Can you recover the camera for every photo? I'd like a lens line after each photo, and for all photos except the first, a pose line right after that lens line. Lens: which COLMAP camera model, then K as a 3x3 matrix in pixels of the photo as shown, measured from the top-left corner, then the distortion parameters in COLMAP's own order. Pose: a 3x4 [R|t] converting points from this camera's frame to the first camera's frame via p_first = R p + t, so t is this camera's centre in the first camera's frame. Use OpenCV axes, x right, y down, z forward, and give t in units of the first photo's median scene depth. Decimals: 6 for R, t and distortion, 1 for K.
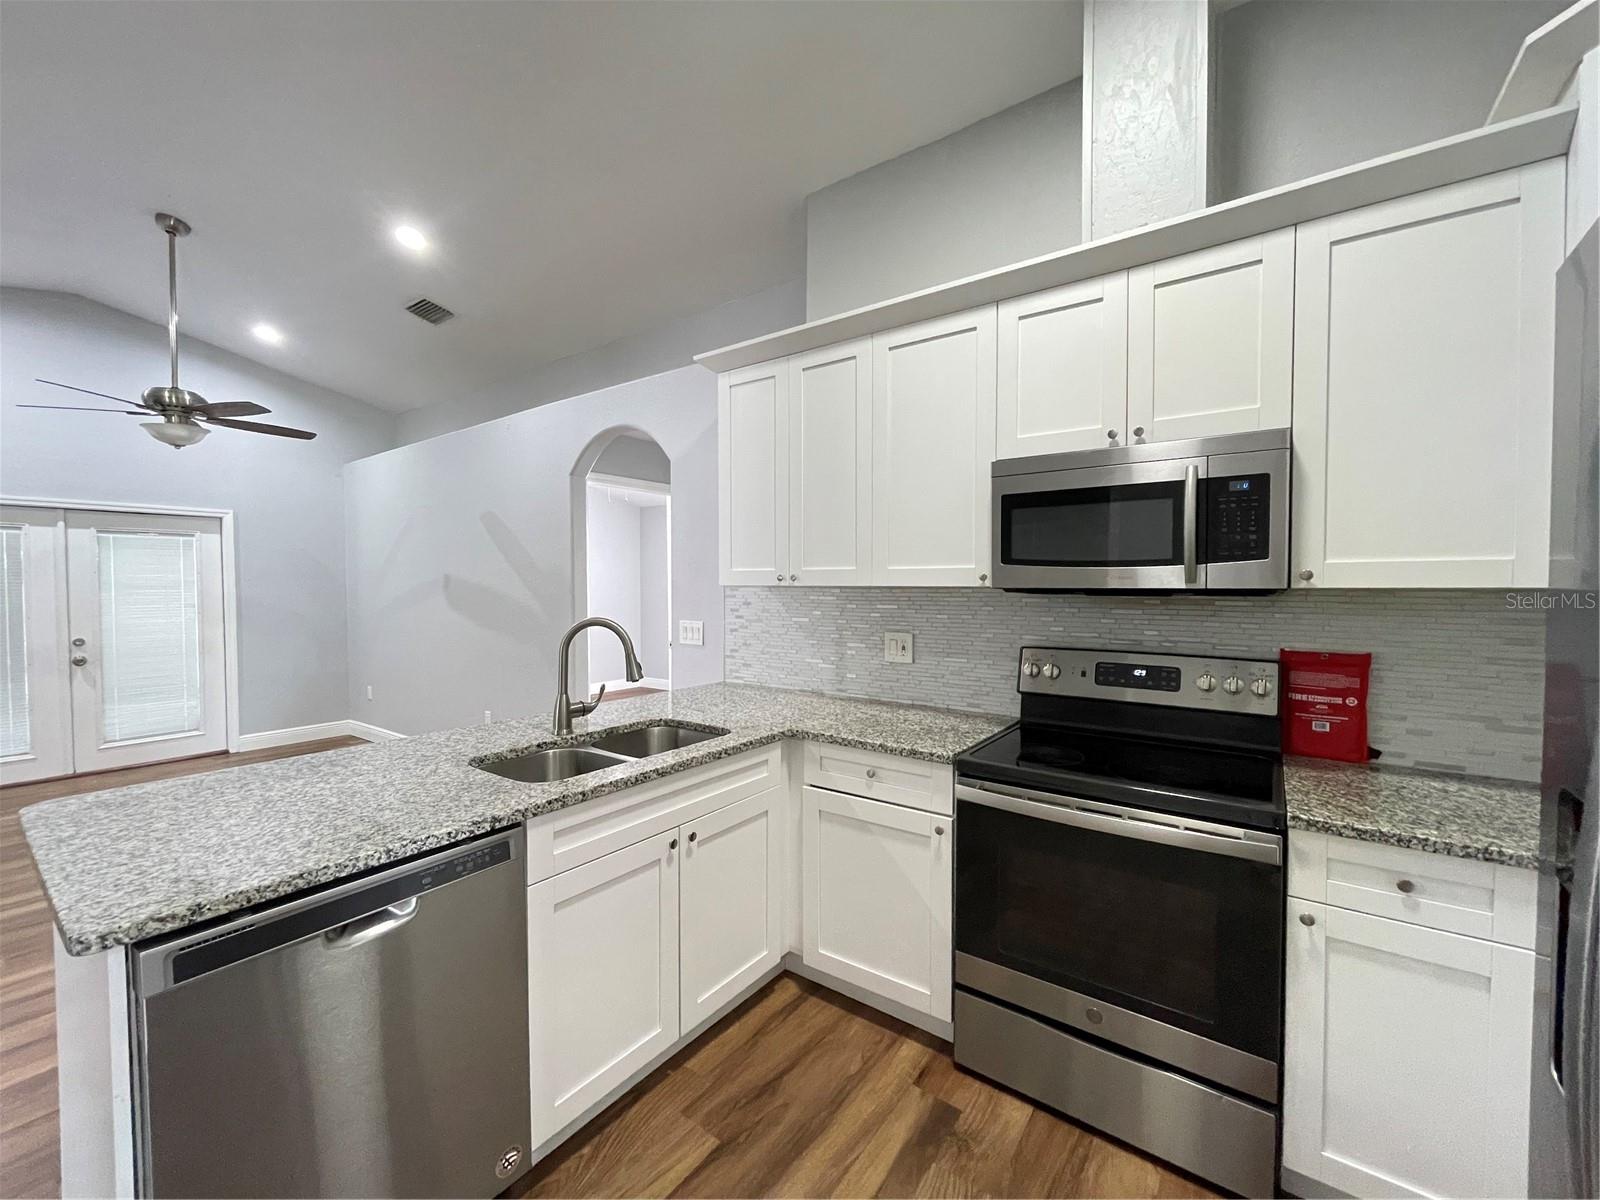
lens RADIAL K [[648.0, 0, 801.5], [0, 648.0, 600.2], [0, 0, 1]] dist [-0.003791, 0.000933]
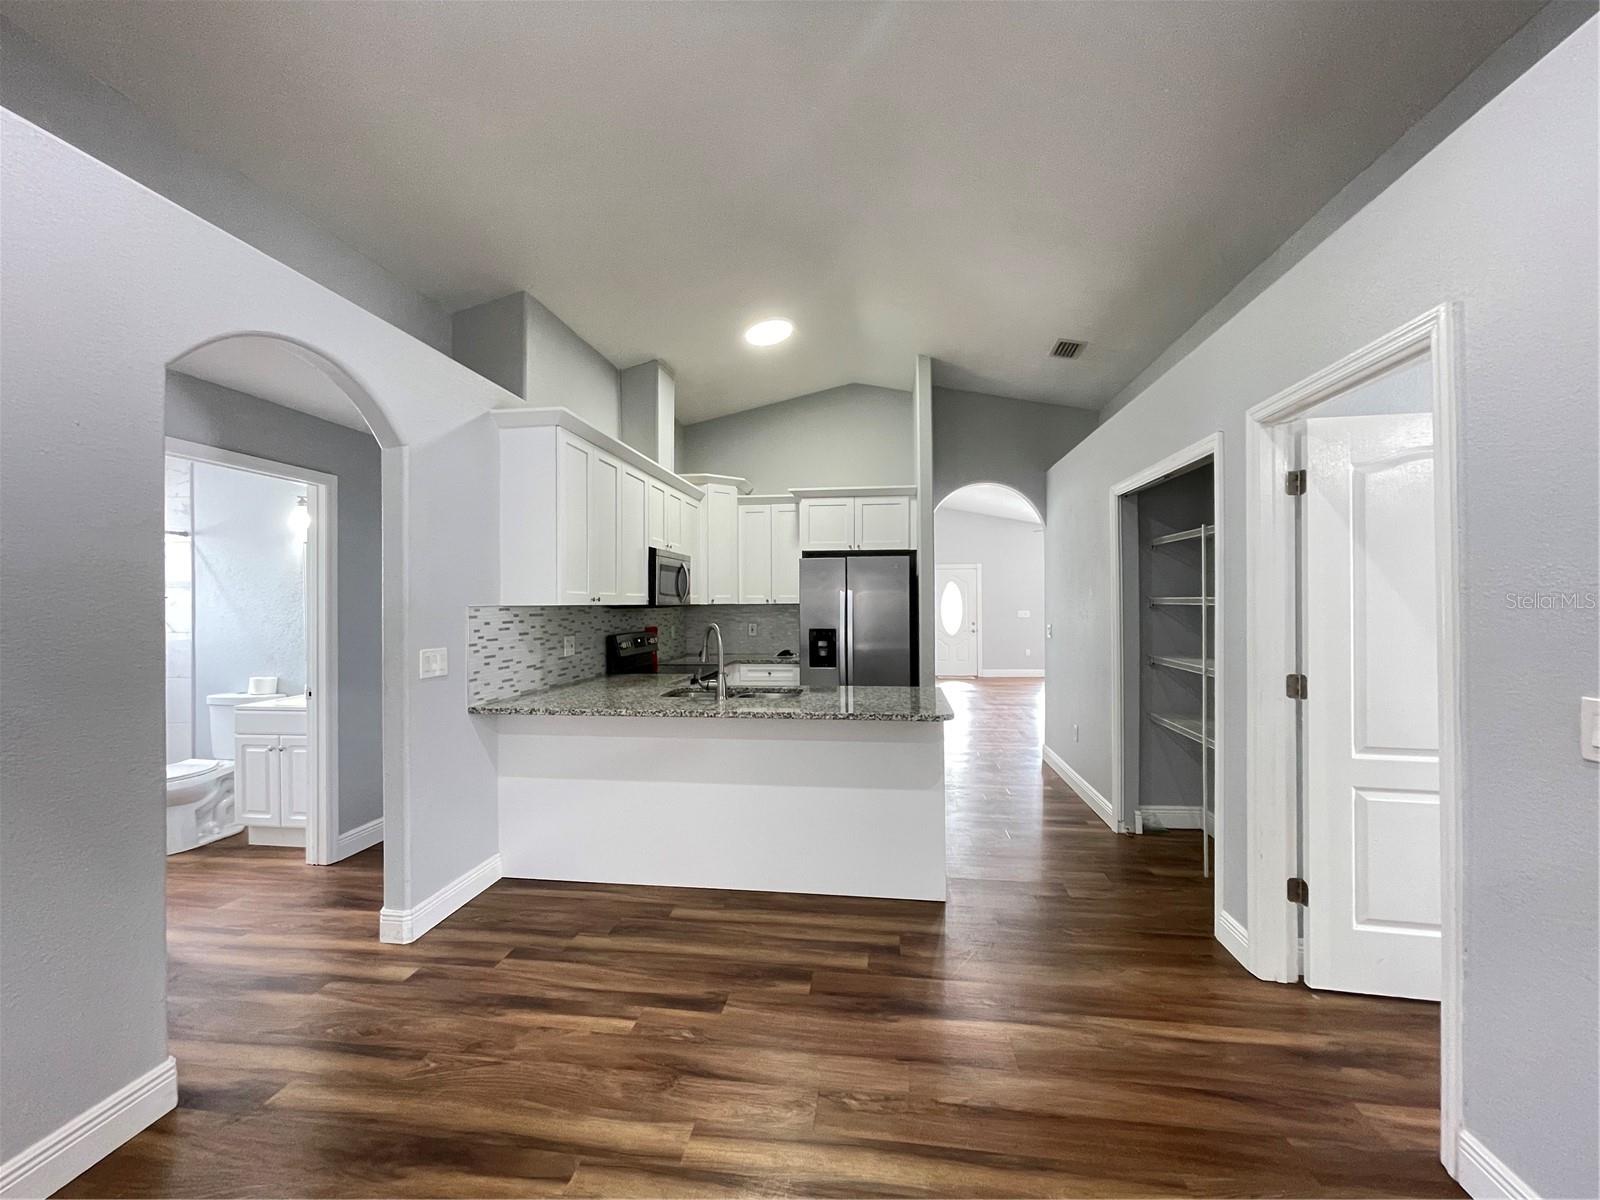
lens RADIAL K [[645.6, 0, 800.0], [0, 645.6, 600.0], [0, 0, 1]] dist [-0.011416, 0.000142]
pose [[-0.473133, 0.006838, 0.880965, -1.814921], [0.030287, 0.999505, 0.008508, -0.038202], [-0.880470, 0.030708, -0.473106, 1.558167]]
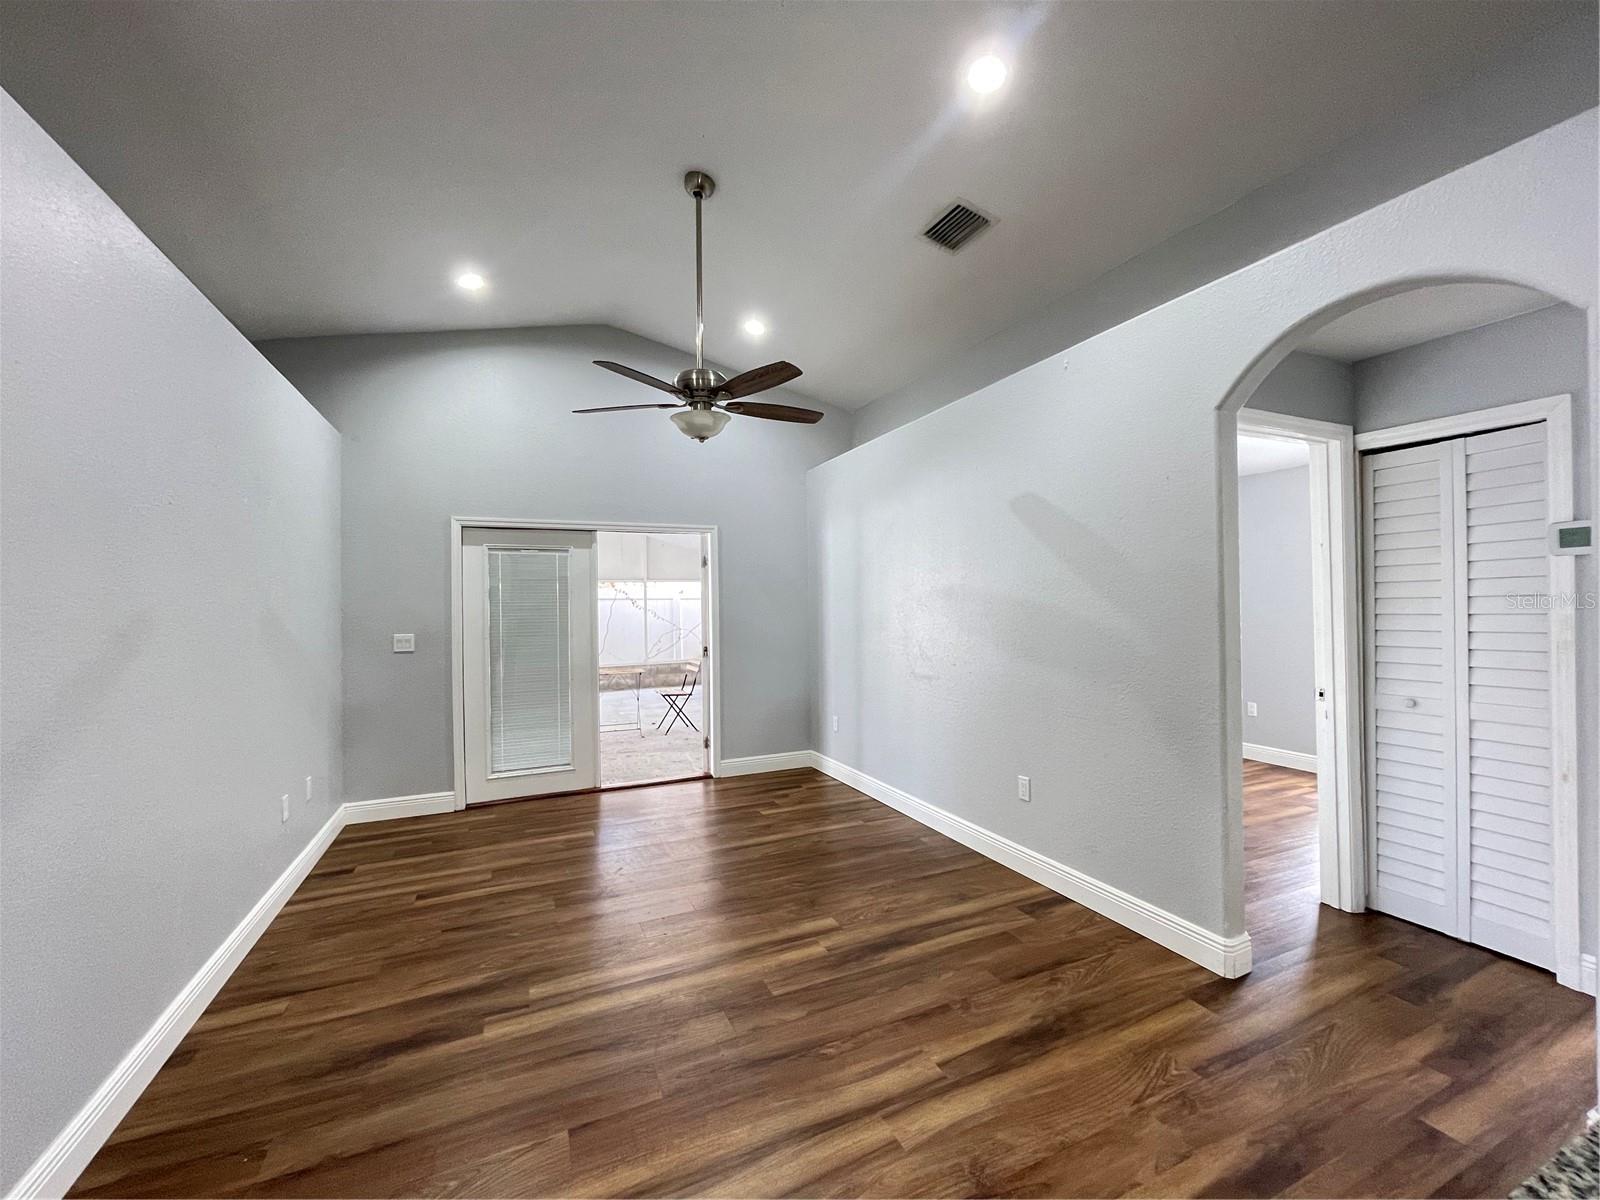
lens RADIAL K [[645.6, 0, 800.0], [0, 645.6, 600.0], [0, 0, 1]] dist [-0.011416, 0.000142]
pose [[0.869920, -0.013650, -0.493004, -0.756183], [-0.001066, 0.999563, -0.029557, -0.000631], [0.493191, 0.026238, 0.869525, 0.572780]]
